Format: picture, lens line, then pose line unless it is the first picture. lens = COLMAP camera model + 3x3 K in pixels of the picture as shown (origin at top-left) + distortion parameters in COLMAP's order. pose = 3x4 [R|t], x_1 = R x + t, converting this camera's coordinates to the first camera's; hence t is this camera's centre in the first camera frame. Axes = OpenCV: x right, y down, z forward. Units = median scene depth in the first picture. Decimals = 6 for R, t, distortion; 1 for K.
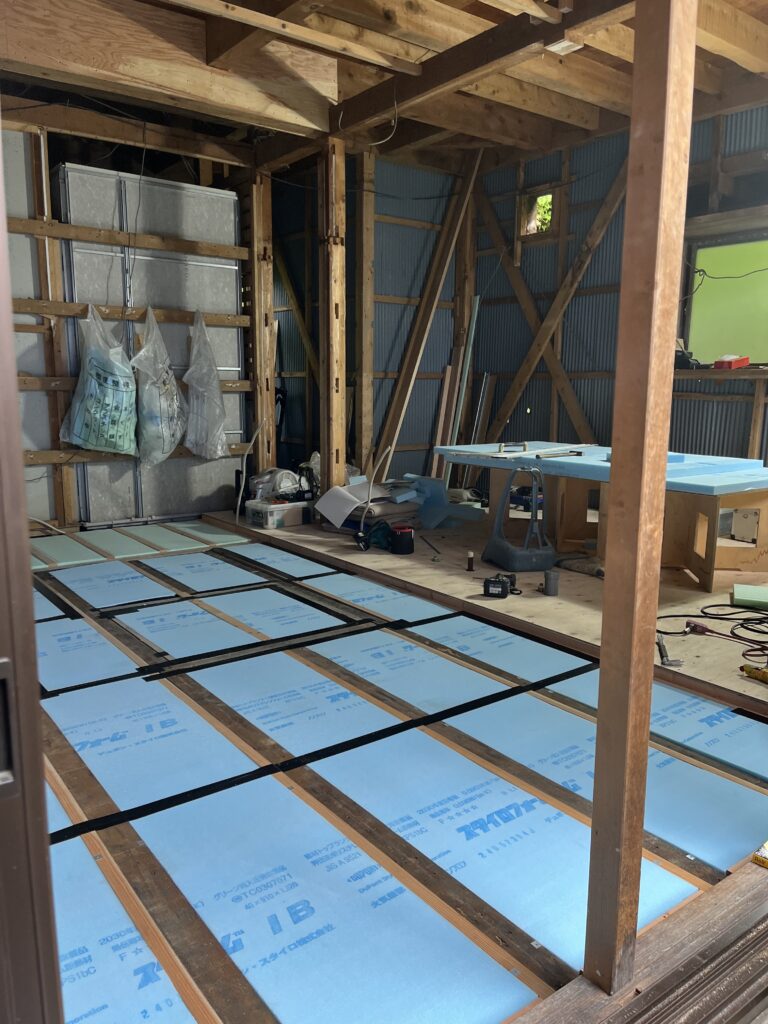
lens RADIAL K [[774.1, 0, 386.7], [0, 774.1, 519.2], [0, 0, 1]] dist [0.064590, -0.075510]
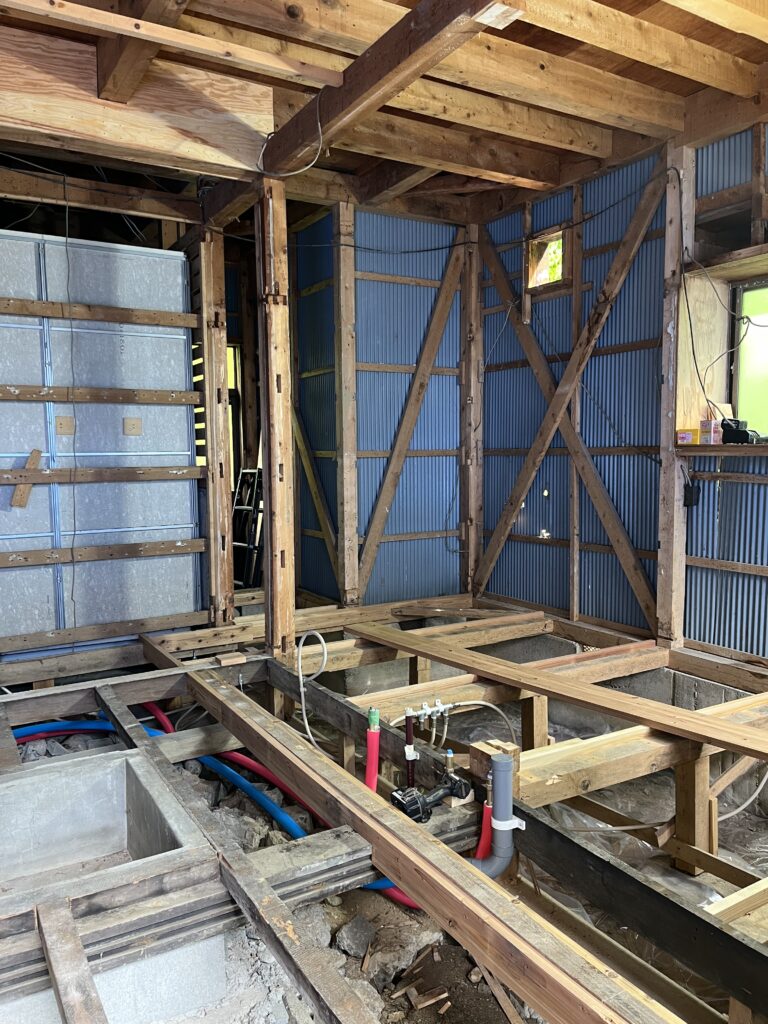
lens RADIAL K [[774.1, 0, 378.8], [0, 774.1, 517.8], [0, 0, 1]] dist [0.064590, -0.075510]
pose [[0.993342, -0.011156, -0.114666, 0.128854], [0.001344, 0.996355, -0.085288, -0.055426], [0.115199, 0.084566, 0.989736, 0.210262]]
